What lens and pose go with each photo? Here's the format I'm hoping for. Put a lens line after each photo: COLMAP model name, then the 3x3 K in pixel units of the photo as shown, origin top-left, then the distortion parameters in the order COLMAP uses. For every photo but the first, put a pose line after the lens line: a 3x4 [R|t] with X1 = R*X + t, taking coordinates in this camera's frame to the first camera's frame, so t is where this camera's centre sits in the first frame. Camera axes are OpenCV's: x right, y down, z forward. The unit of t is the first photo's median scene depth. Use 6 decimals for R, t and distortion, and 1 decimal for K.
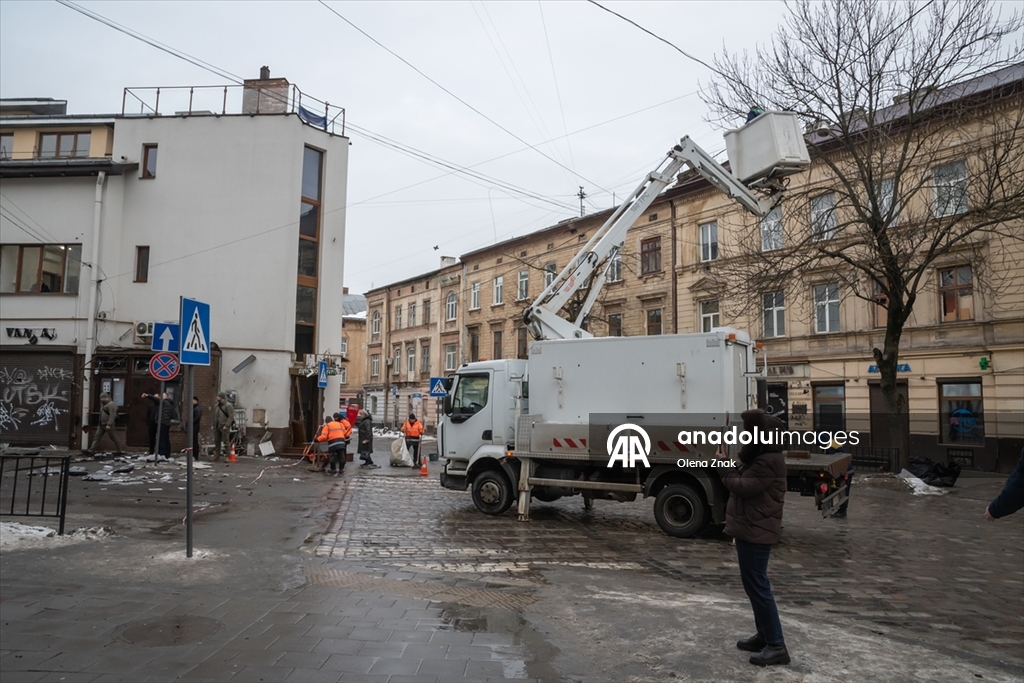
lens RADIAL K [[706.3, 0, 512.0], [0, 706.3, 341.5], [0, 0, 1]] dist [-0.111992, 0.085884]
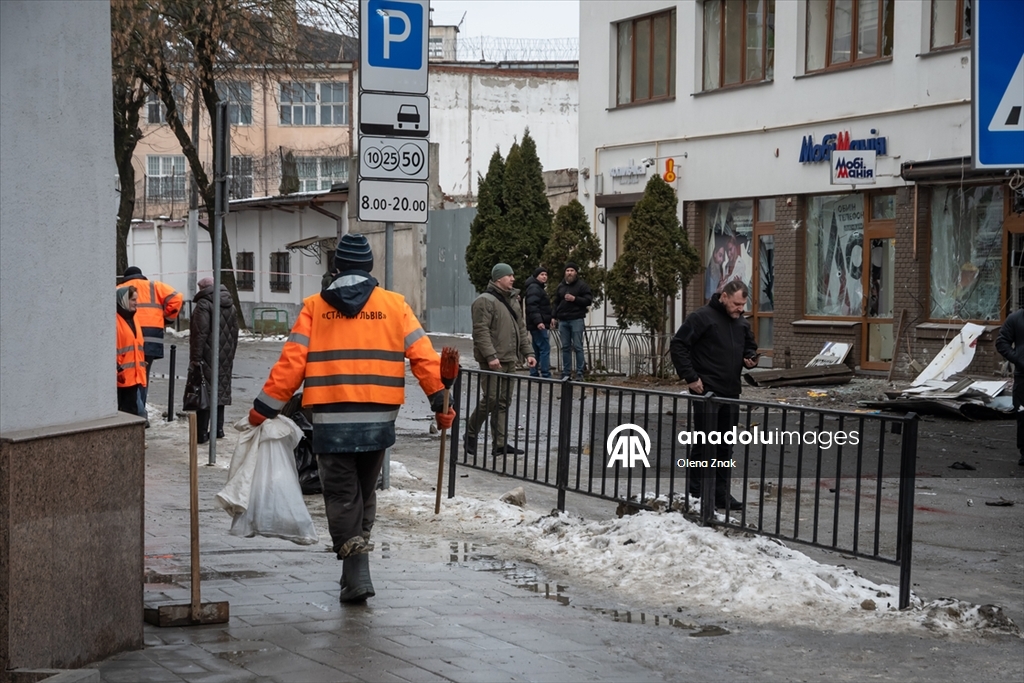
lens RADIAL K [[2233.1, 0, 511.6], [0, 2233.1, 355.6], [0, 0, 1]] dist [0.274601, 0.417256]
pose [[0.441682, 0.020794, -0.896931, 0.429635], [0.080916, 0.994734, 0.062907, 0.031390], [0.893516, -0.100360, 0.437673, 0.223356]]
